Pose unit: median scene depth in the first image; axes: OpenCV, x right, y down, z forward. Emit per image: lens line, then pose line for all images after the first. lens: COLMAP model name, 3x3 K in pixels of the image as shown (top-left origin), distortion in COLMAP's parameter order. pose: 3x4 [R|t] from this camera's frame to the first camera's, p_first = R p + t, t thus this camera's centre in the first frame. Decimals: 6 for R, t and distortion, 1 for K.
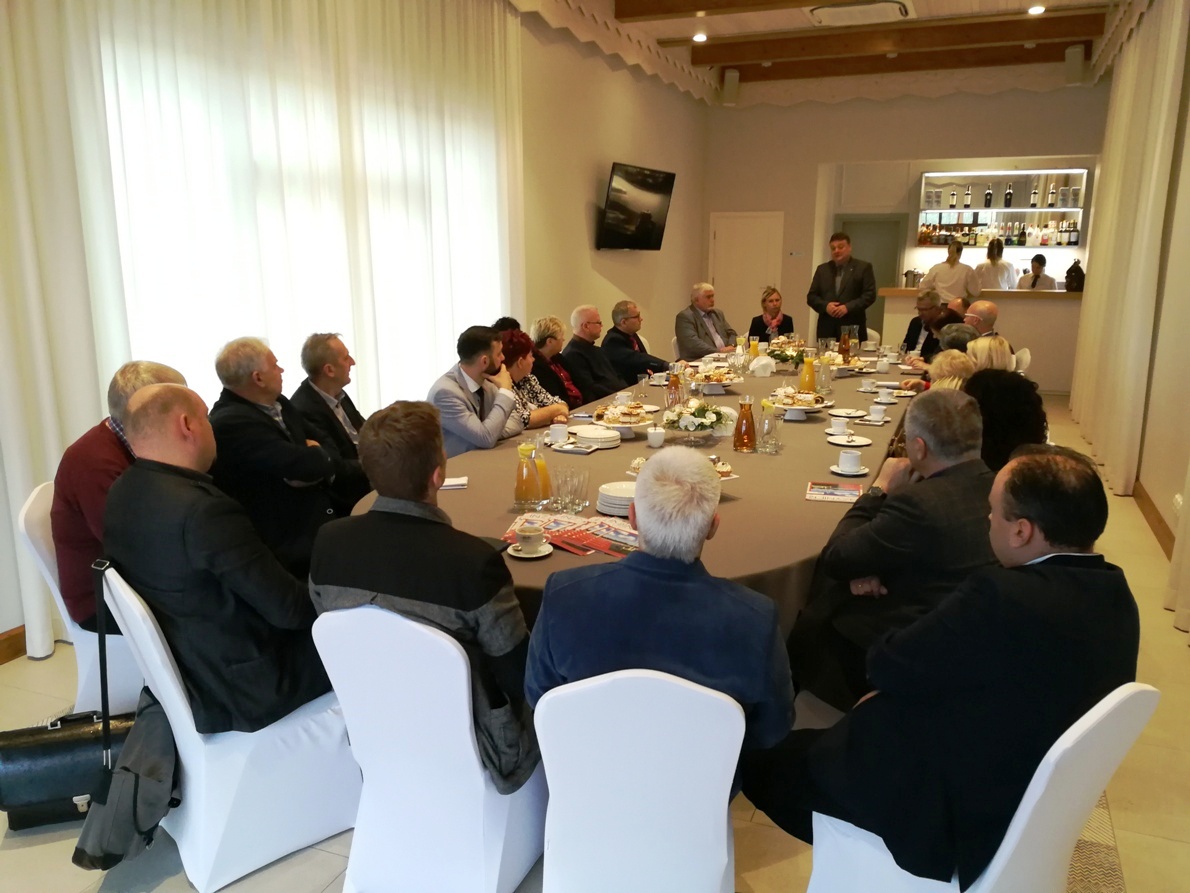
lens RADIAL K [[959.0, 0, 595.7], [0, 959.0, 454.5], [0, 0, 1]] dist [0.001957, 0.003261]
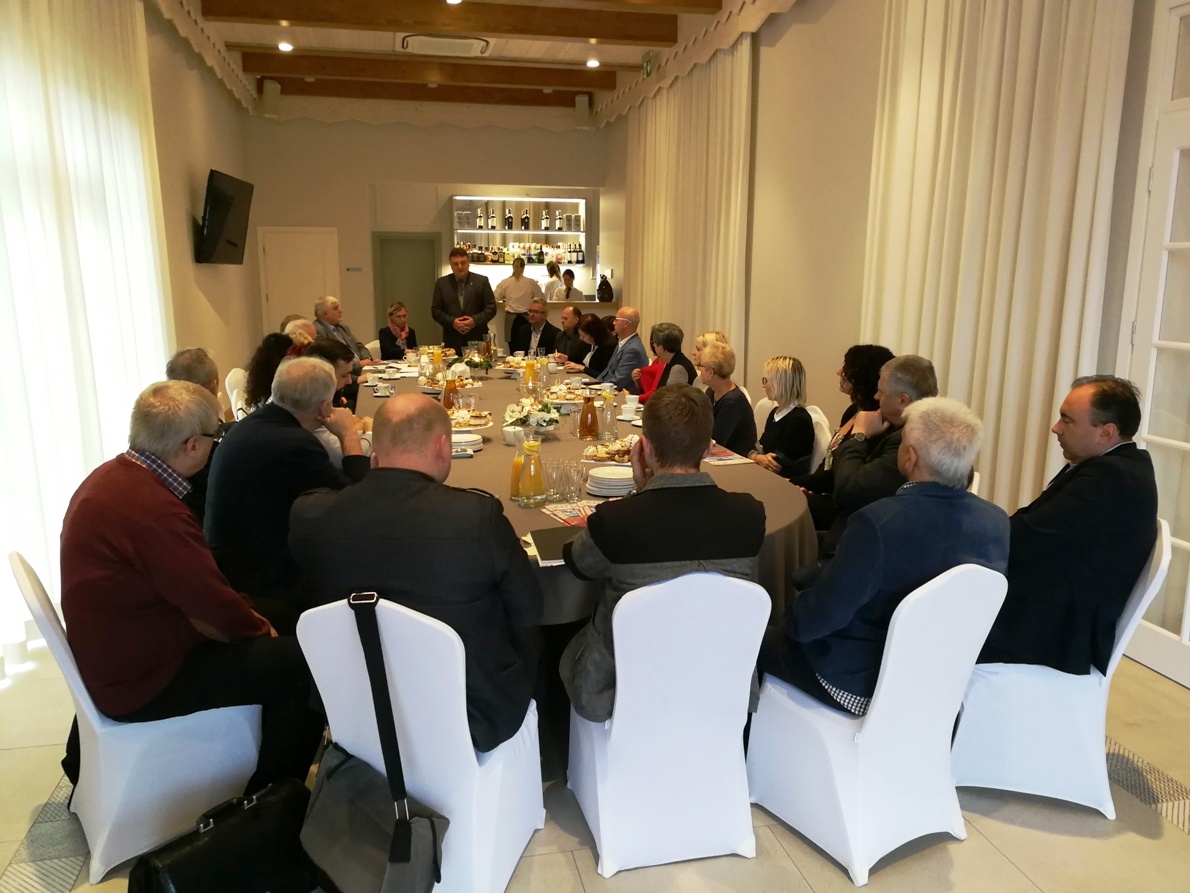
lens RADIAL K [[940.8, 0, 595.0], [0, 940.8, 446.5], [0, 0, 1]] dist [0.102901, -0.150856]
pose [[0.828487, -0.102742, 0.550503, -0.171632], [0.116738, 0.993116, 0.009662, -0.001974], [-0.547705, 0.056260, 0.834778, 0.028936]]
